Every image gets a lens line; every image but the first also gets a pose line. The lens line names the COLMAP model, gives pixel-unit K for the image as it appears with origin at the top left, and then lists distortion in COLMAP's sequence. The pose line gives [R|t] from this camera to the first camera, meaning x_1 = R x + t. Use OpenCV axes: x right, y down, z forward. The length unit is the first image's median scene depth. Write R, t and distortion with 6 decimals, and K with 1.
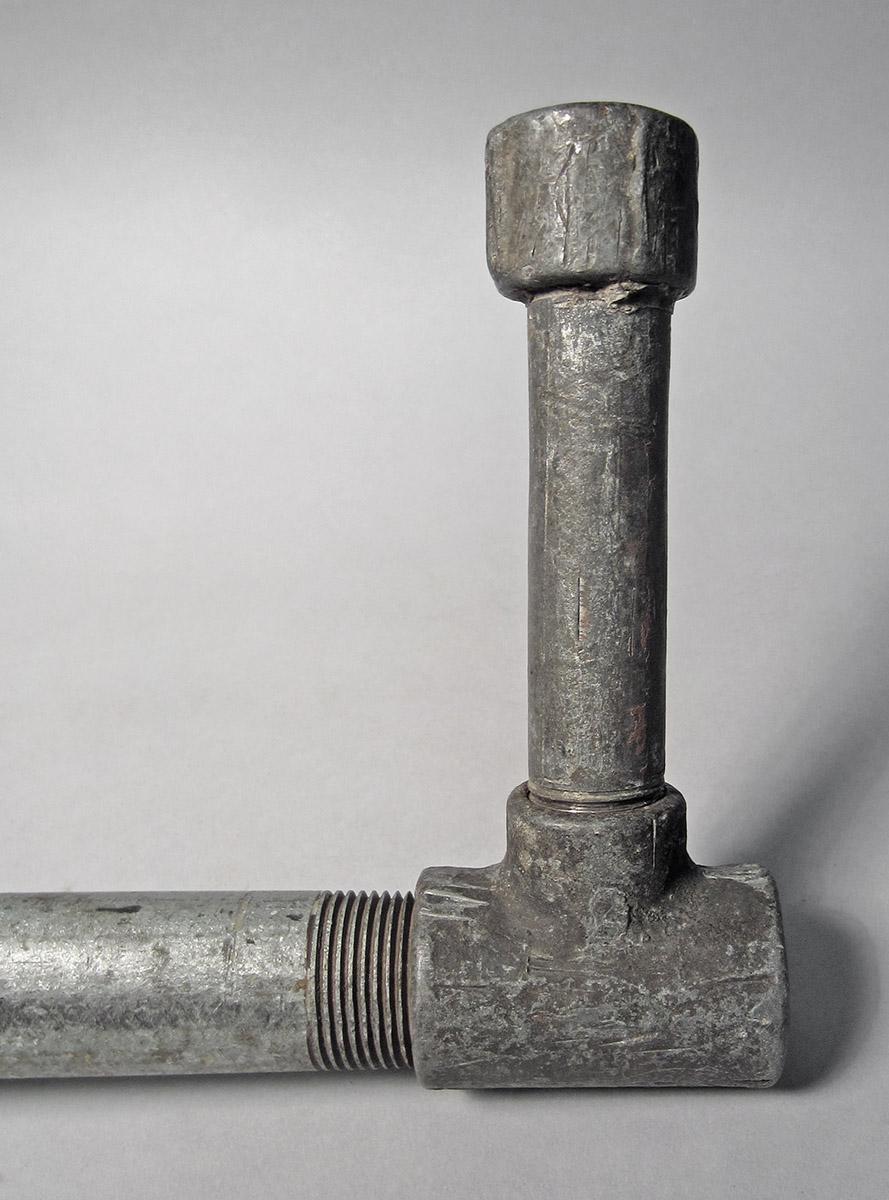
lens RADIAL K [[1412.7, 0, 447.3], [0, 1412.7, 600.6], [0, 0, 1]] dist [0.009526, 0.000000]
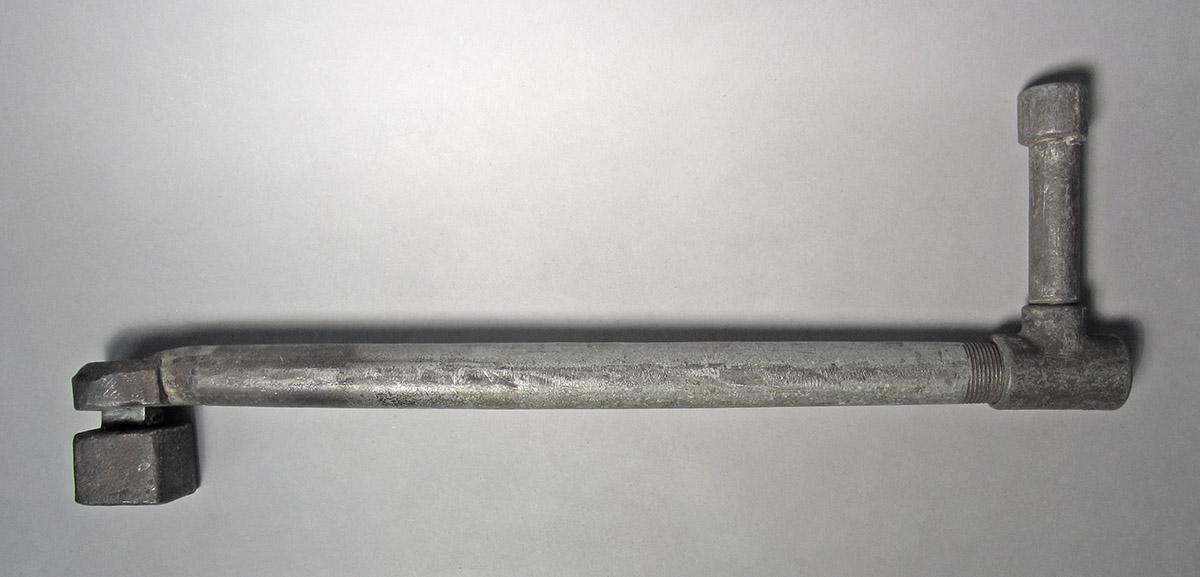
lens RADIAL K [[912.5, 0, 606.0], [0, 912.5, 284.5], [0, 0, 1]] dist [0.001520, 0.004081]
pose [[0.999867, 0.003541, -0.015905, -0.859163], [-0.006082, 0.986656, -0.162707, 0.435686], [0.015116, 0.162782, 0.986546, -0.979870]]
